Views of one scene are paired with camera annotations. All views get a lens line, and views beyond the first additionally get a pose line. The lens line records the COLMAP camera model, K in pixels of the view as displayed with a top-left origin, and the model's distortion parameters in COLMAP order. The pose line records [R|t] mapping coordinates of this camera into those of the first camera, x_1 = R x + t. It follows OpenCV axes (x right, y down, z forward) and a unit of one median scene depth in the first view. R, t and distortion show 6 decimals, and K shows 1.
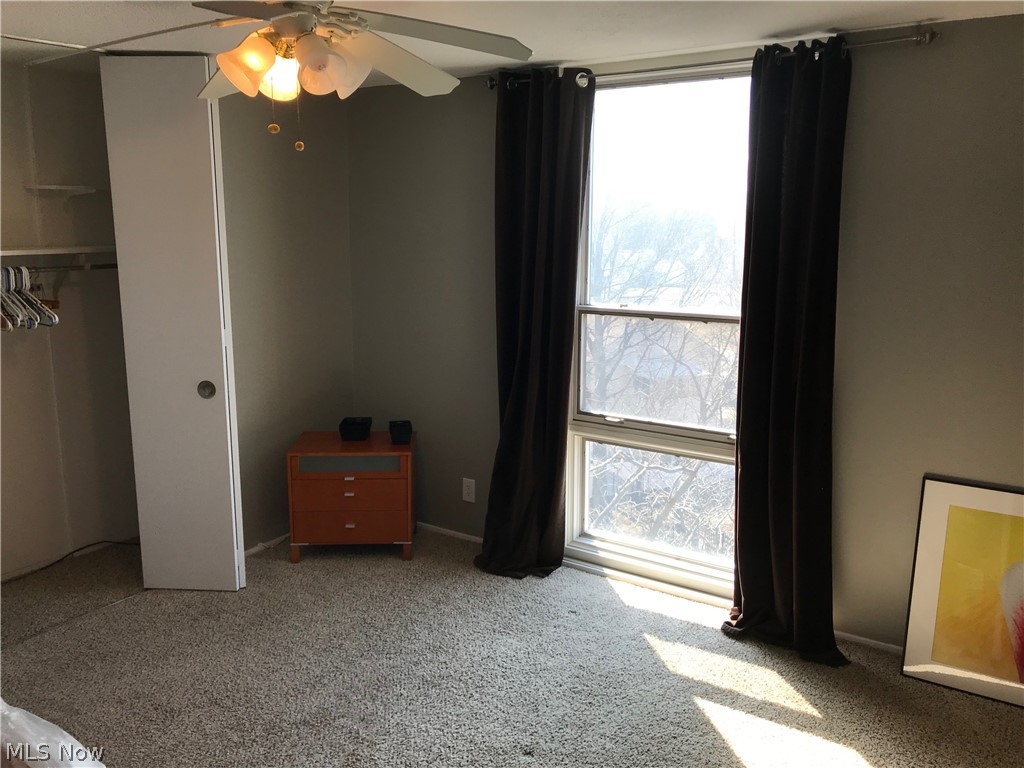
lens RADIAL K [[793.2, 0, 512.4], [0, 793.2, 372.7], [0, 0, 1]] dist [-0.002375, -0.003139]
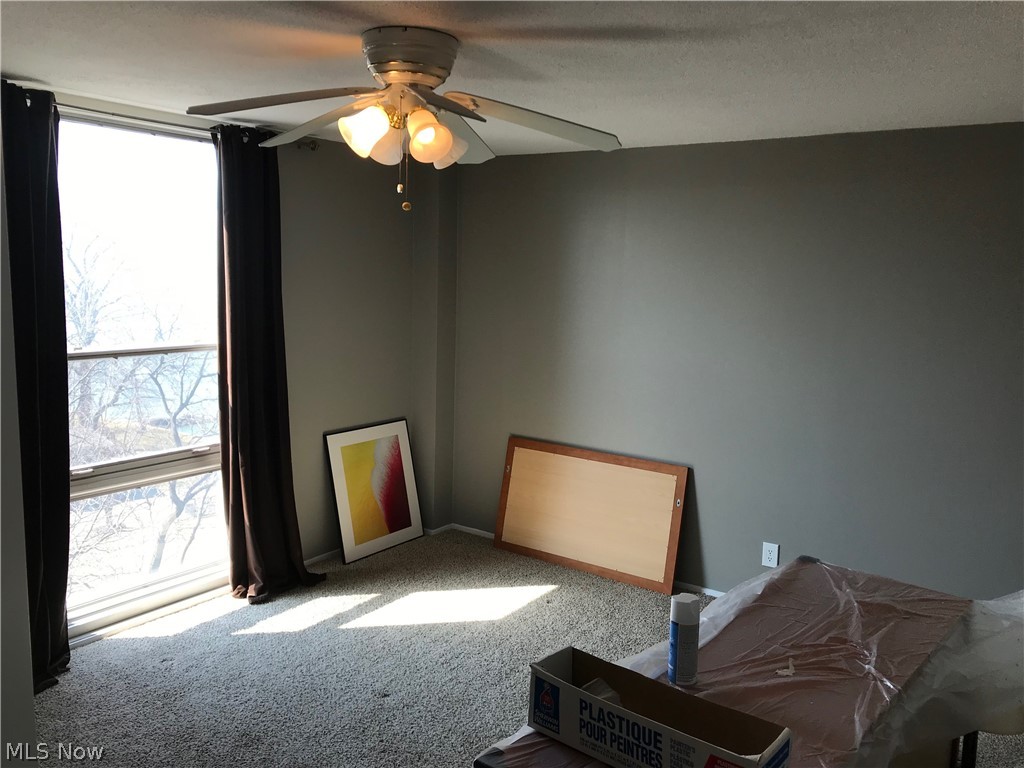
lens RADIAL K [[837.7, 0, 479.2], [0, 837.7, 384.8], [0, 0, 1]] dist [-0.066697, -0.000820]
pose [[0.048764, -0.140642, 0.988859, -0.915507], [0.153666, 0.979306, 0.131705, -0.111348], [-0.986919, 0.145532, 0.069367, 0.531839]]
